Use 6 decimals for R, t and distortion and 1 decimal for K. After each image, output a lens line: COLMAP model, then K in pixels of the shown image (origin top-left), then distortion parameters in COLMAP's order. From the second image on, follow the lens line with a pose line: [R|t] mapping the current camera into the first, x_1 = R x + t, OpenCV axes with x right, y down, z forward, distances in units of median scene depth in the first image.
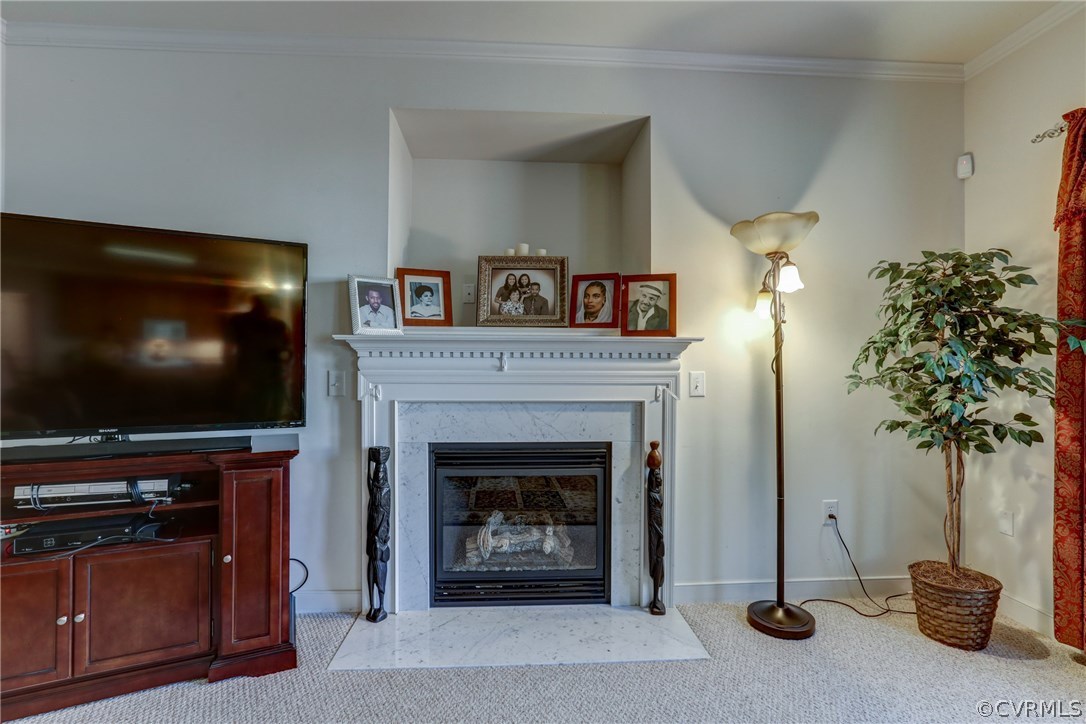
lens RADIAL K [[509.0, 0, 543.0], [0, 509.0, 362.0], [0, 0, 1]] dist [-0.041966, 0.020603]
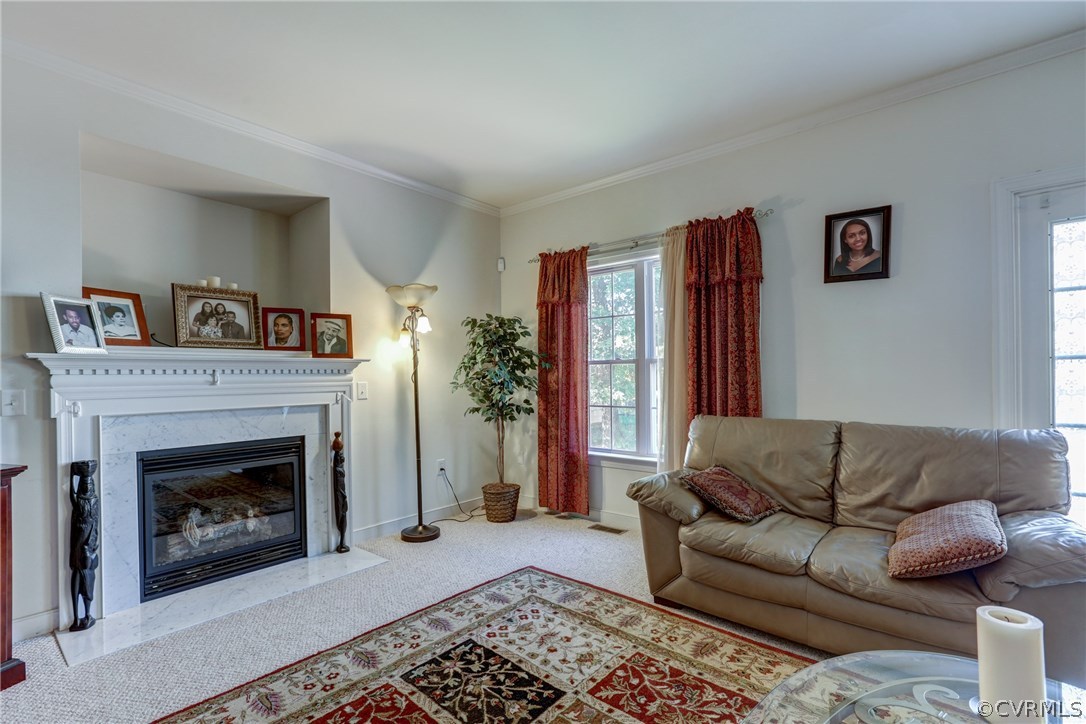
lens RADIAL K [[502.8, 0, 541.9], [0, 502.8, 375.4], [0, 0, 1]] dist [0.000003, -0.000005]
pose [[0.686566, -0.012558, 0.726959, -0.411462], [0.012226, 0.999909, 0.005726, -0.002568], [-0.726965, 0.004956, 0.686657, -0.384546]]
